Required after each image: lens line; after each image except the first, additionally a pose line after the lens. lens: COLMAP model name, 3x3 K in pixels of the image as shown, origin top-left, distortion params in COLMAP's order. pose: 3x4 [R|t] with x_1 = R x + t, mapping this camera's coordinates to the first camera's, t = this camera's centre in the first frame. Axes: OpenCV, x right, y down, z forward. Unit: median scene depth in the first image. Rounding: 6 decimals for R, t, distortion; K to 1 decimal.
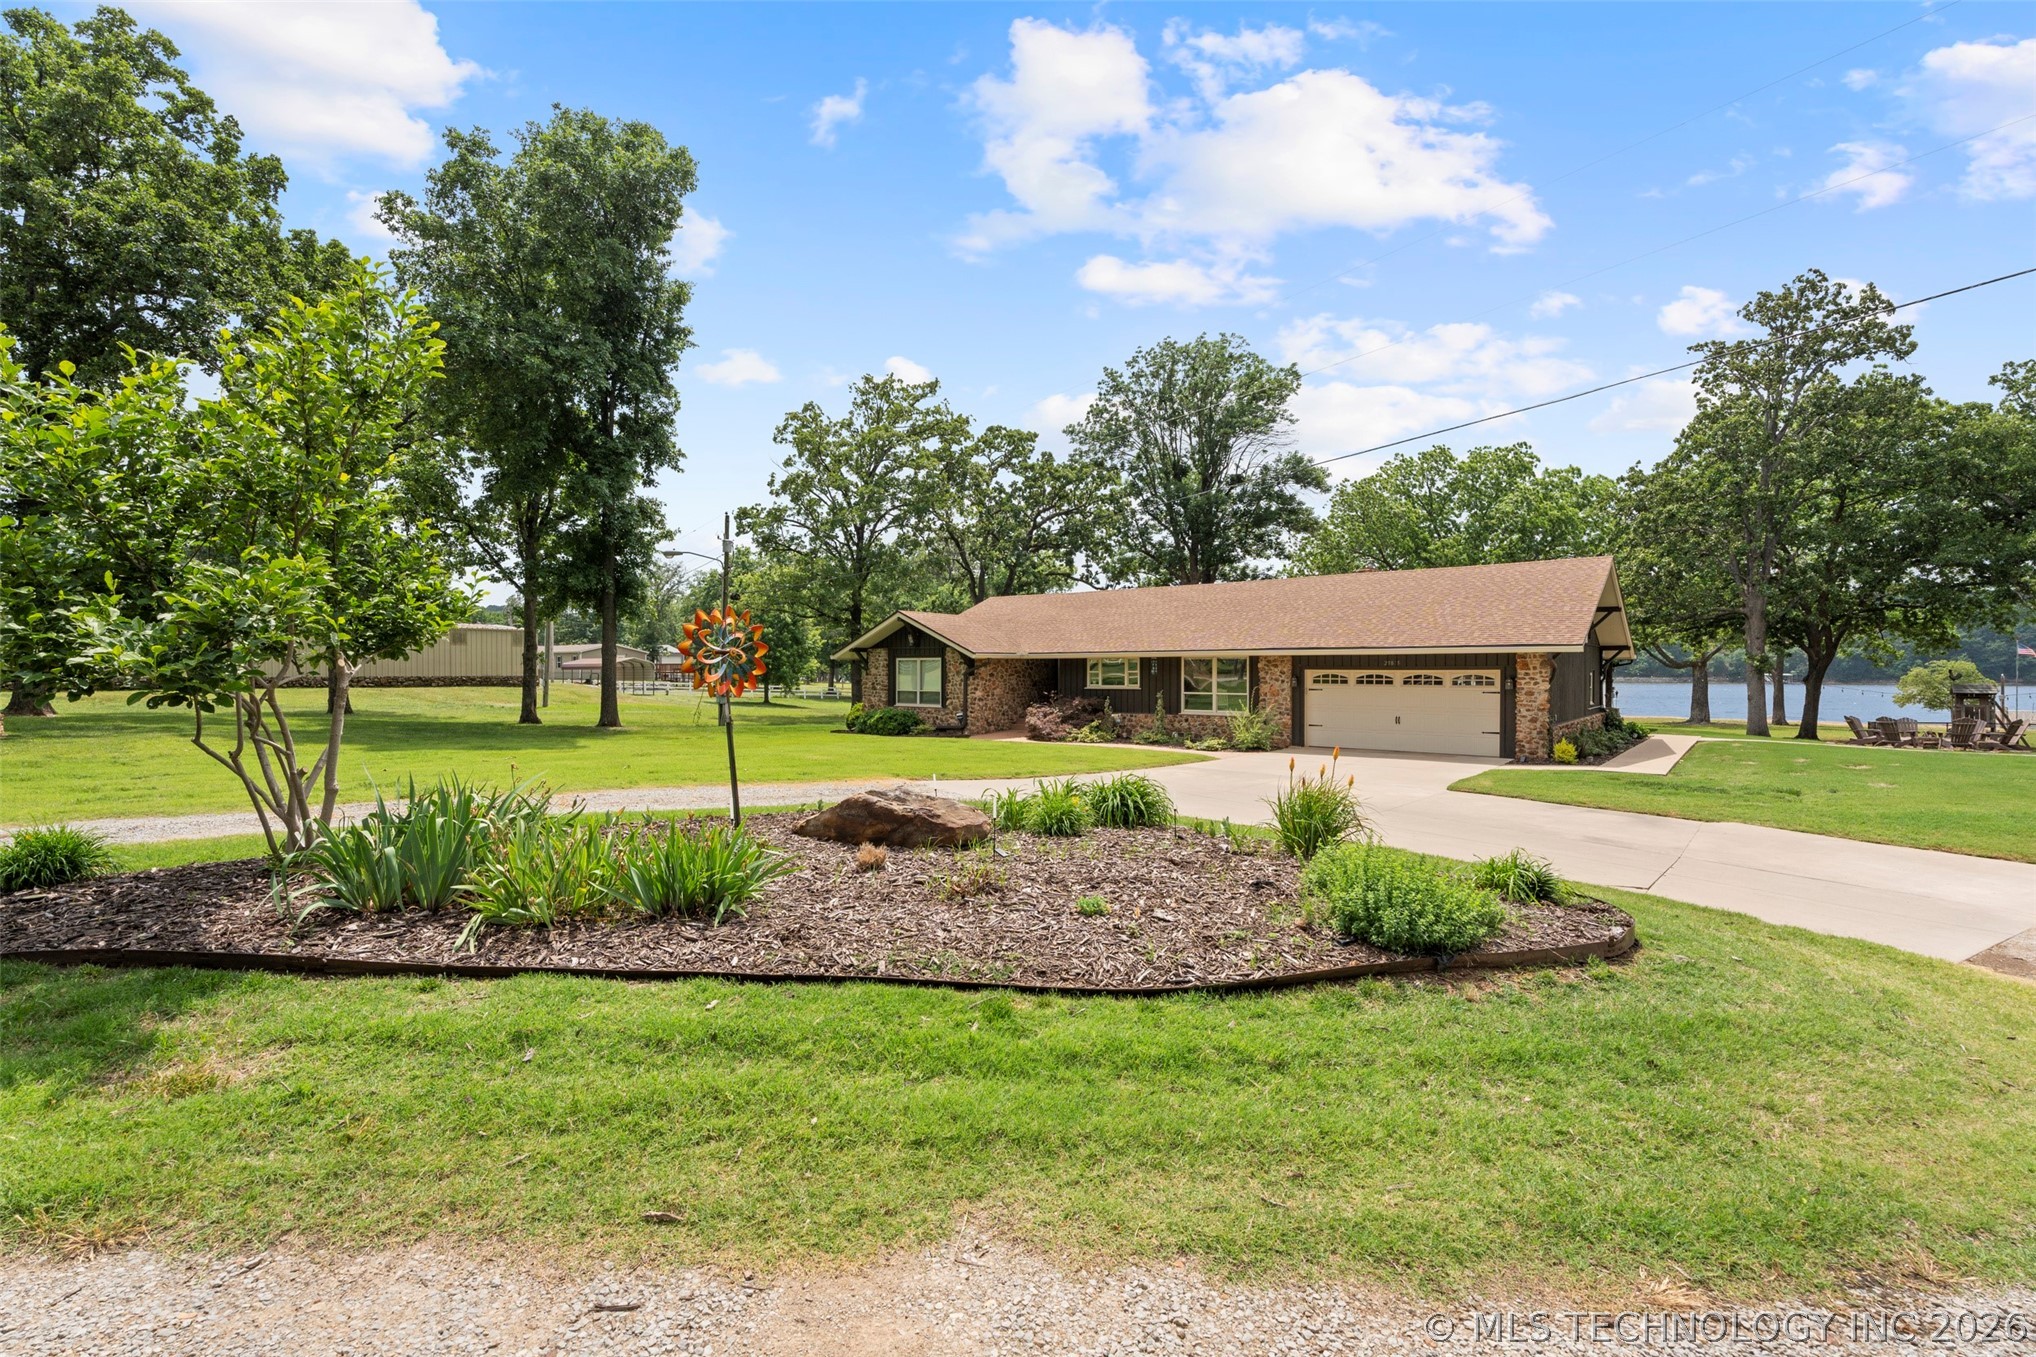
lens RADIAL K [[904.1, 0, 1028.7], [0, 904.1, 679.1], [0, 0, 1]] dist [0.002591, 0.000104]
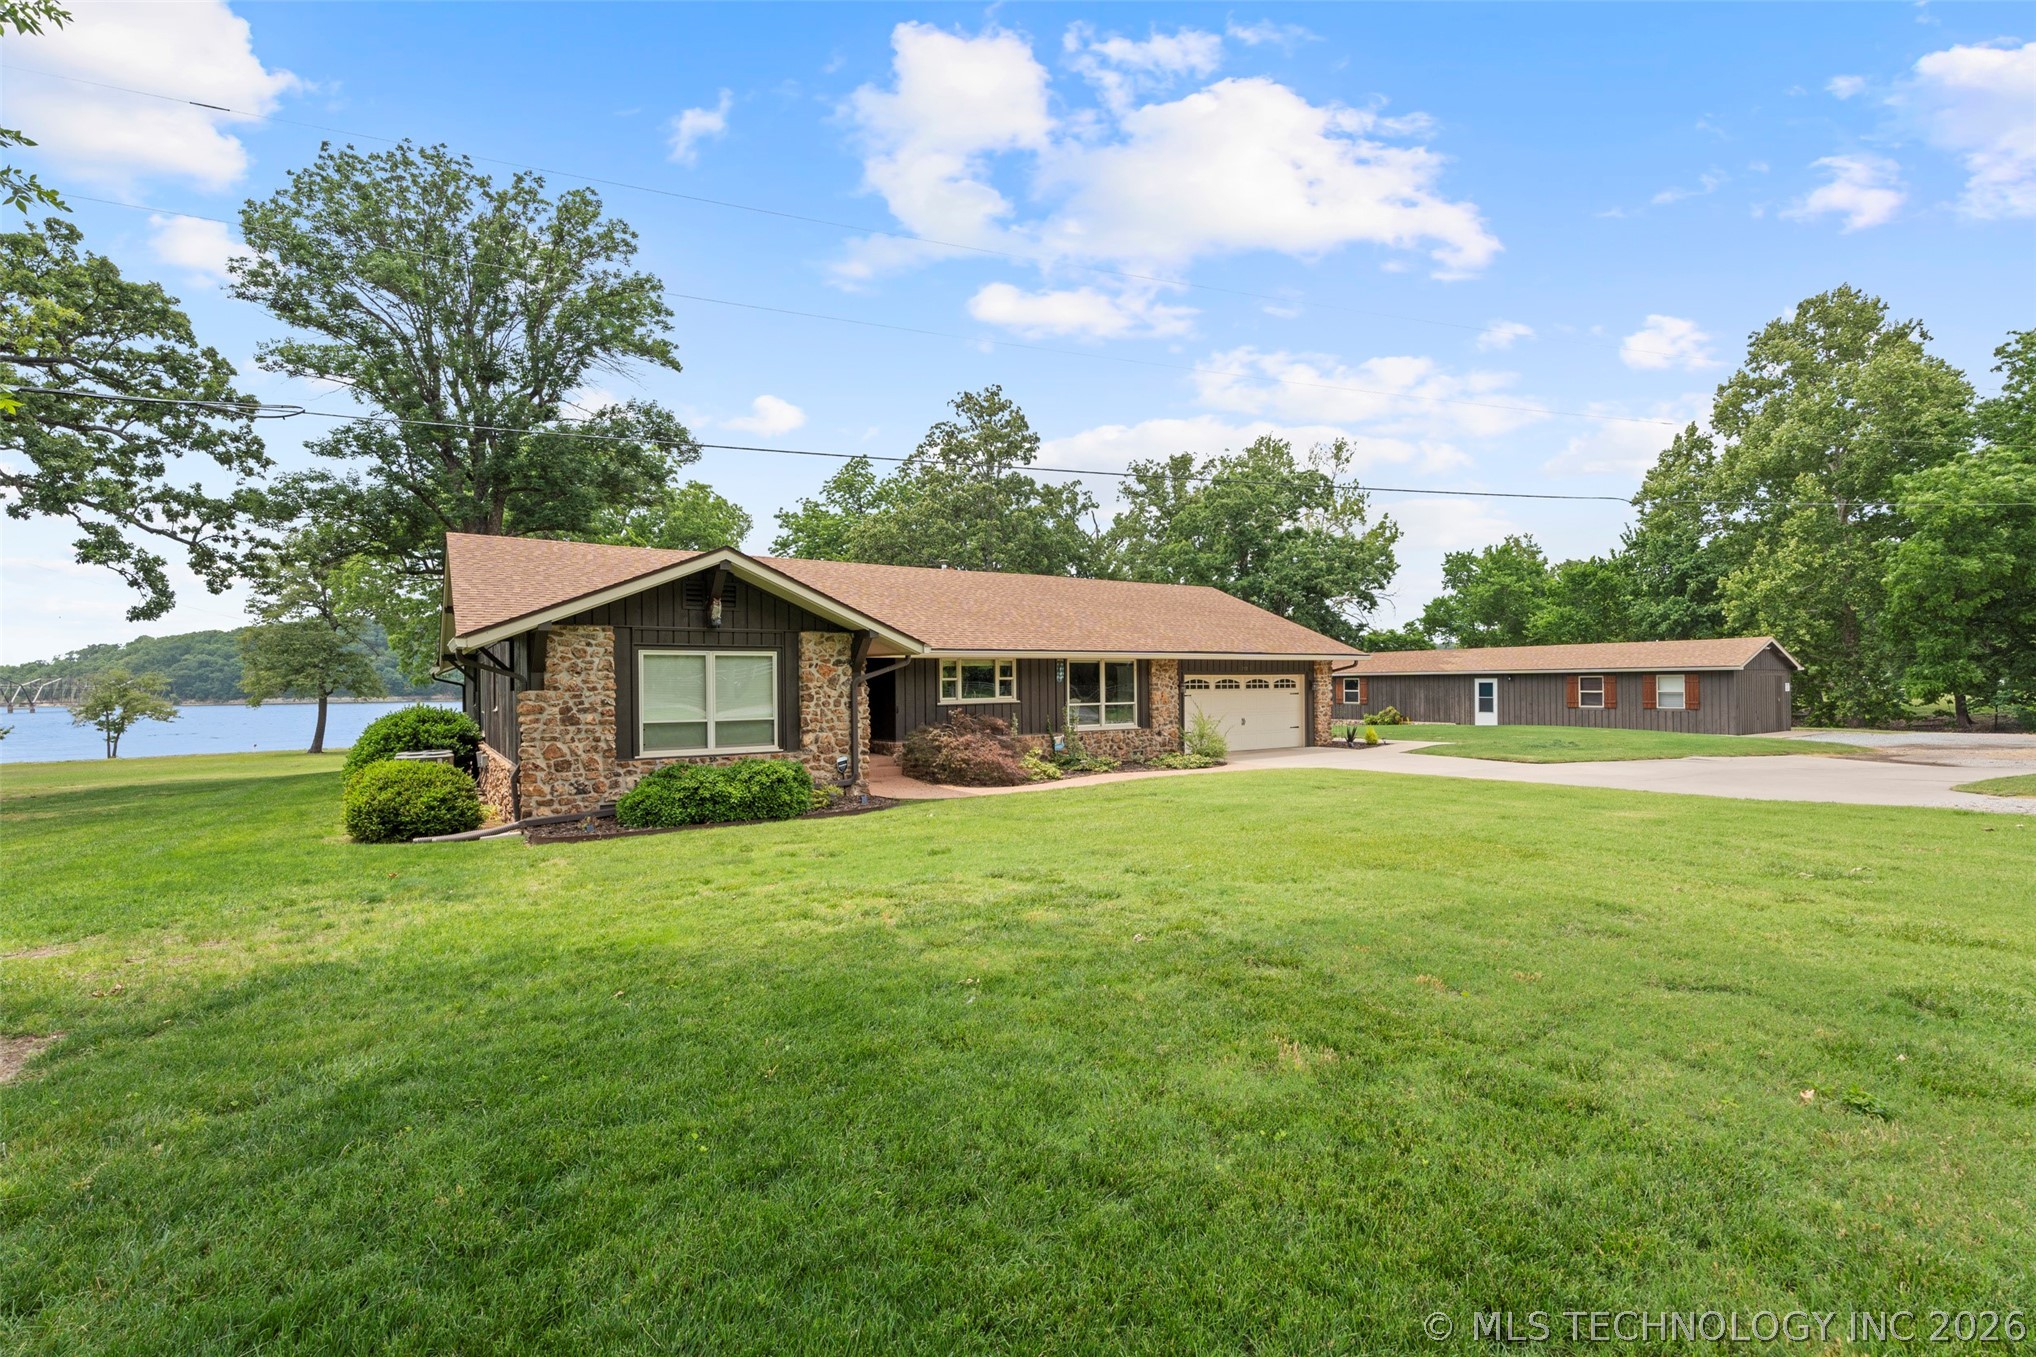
lens RADIAL K [[904.1, 0, 1028.7], [0, 904.1, 679.1], [0, 0, 1]] dist [0.002591, 0.000104]
pose [[0.289022, 0.000902, 0.957322, -0.575989], [0.019668, 0.999783, -0.006880, -0.002269], [-0.957120, 0.020817, 0.288942, 0.774980]]
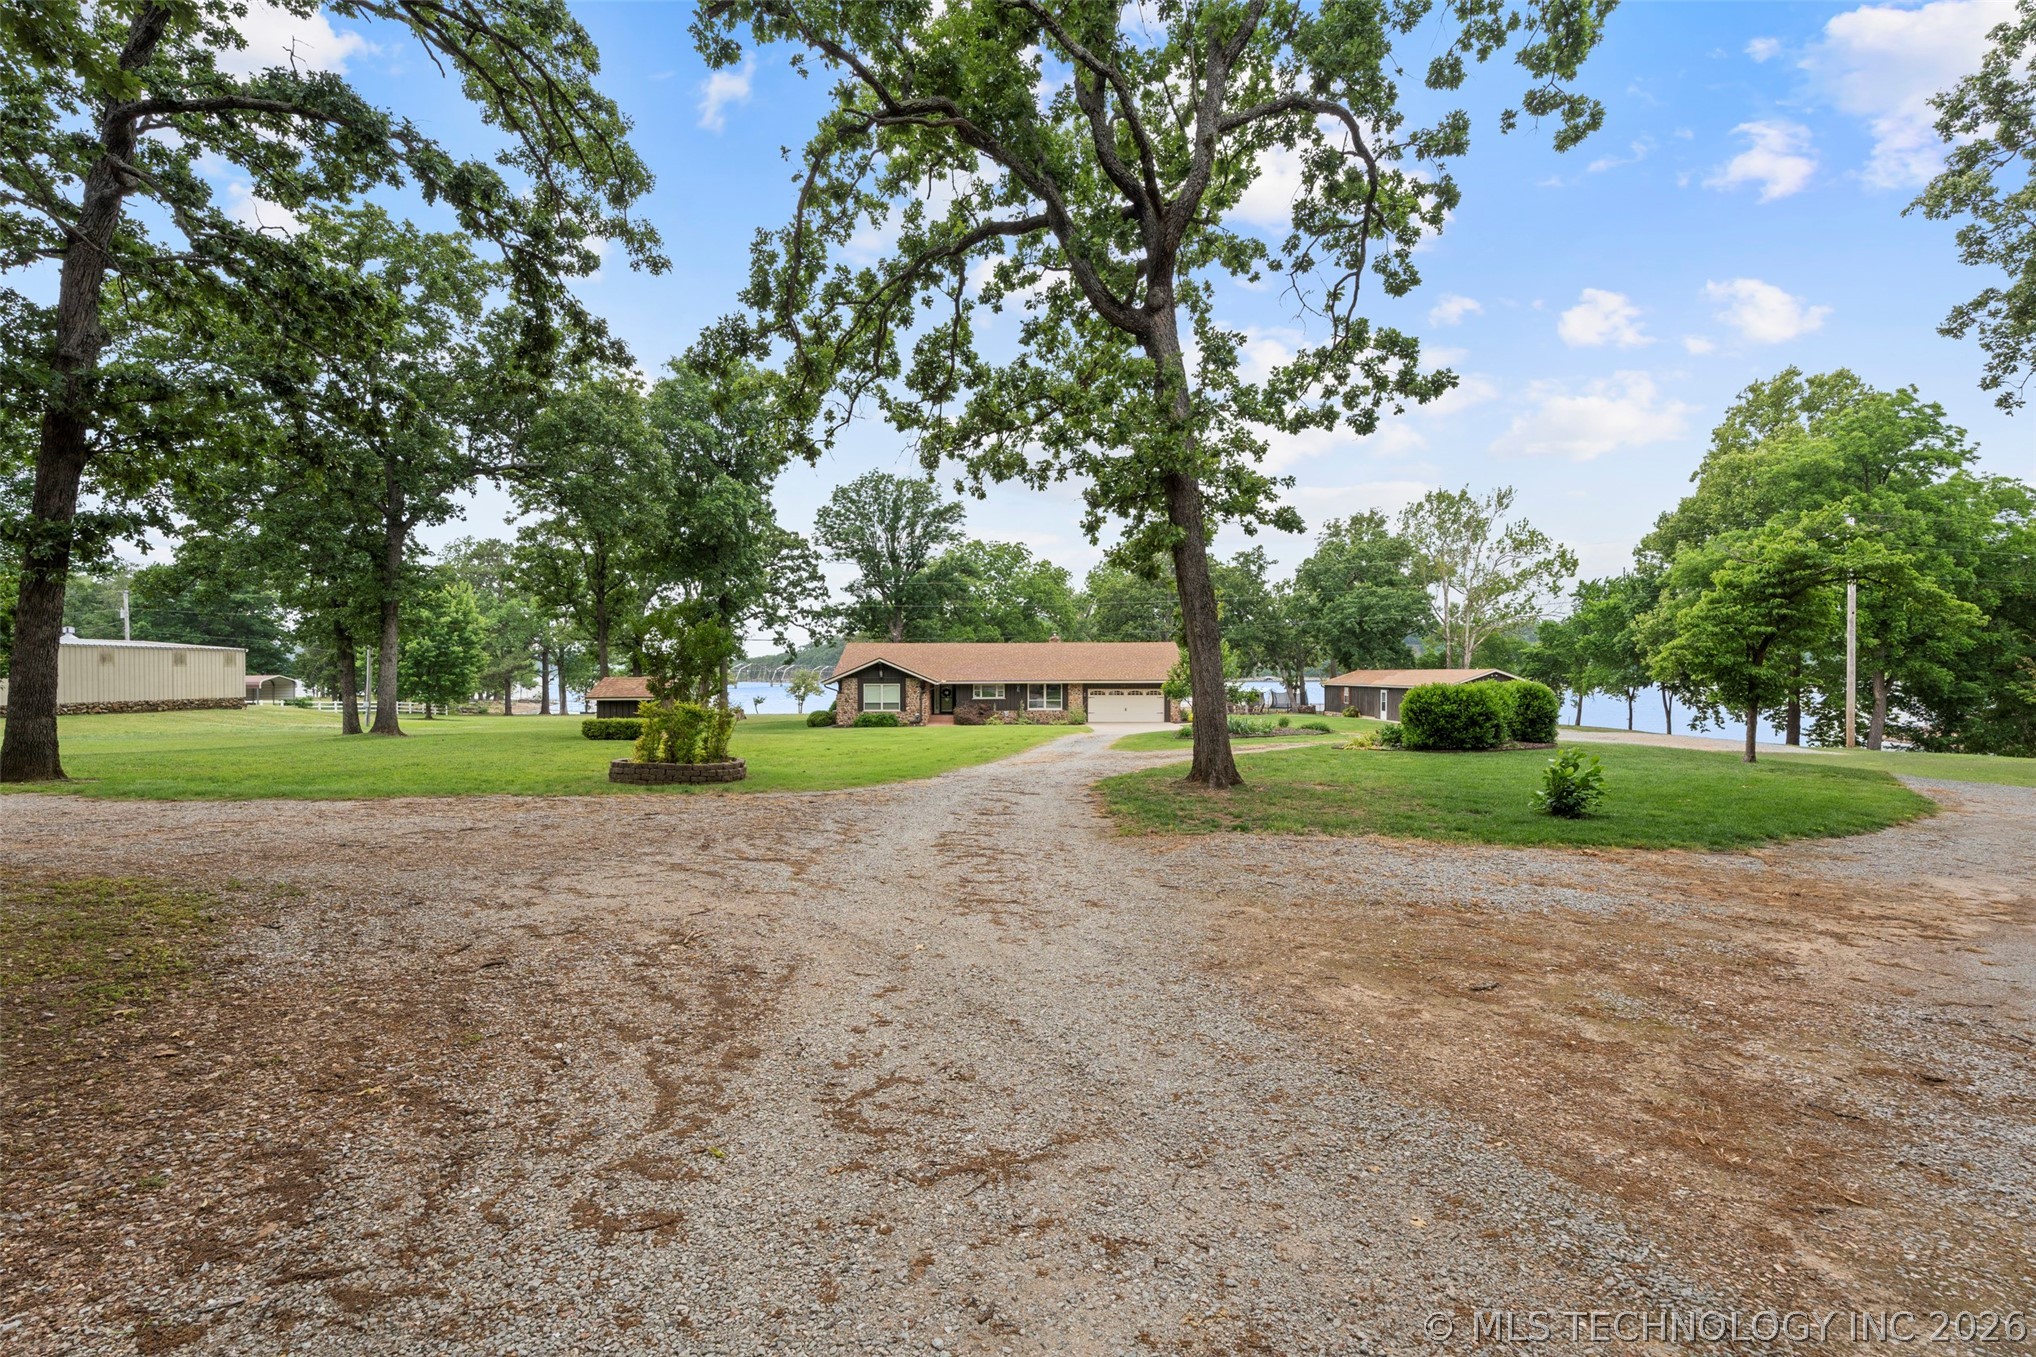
lens RADIAL K [[904.1, 0, 1028.7], [0, 904.1, 679.1], [0, 0, 1]] dist [0.002591, 0.000104]
pose [[0.758180, -0.006189, 0.652015, -1.156628], [0.009440, 0.999954, -0.001486, -0.029925], [-0.651976, 0.007282, 0.758204, -0.573463]]
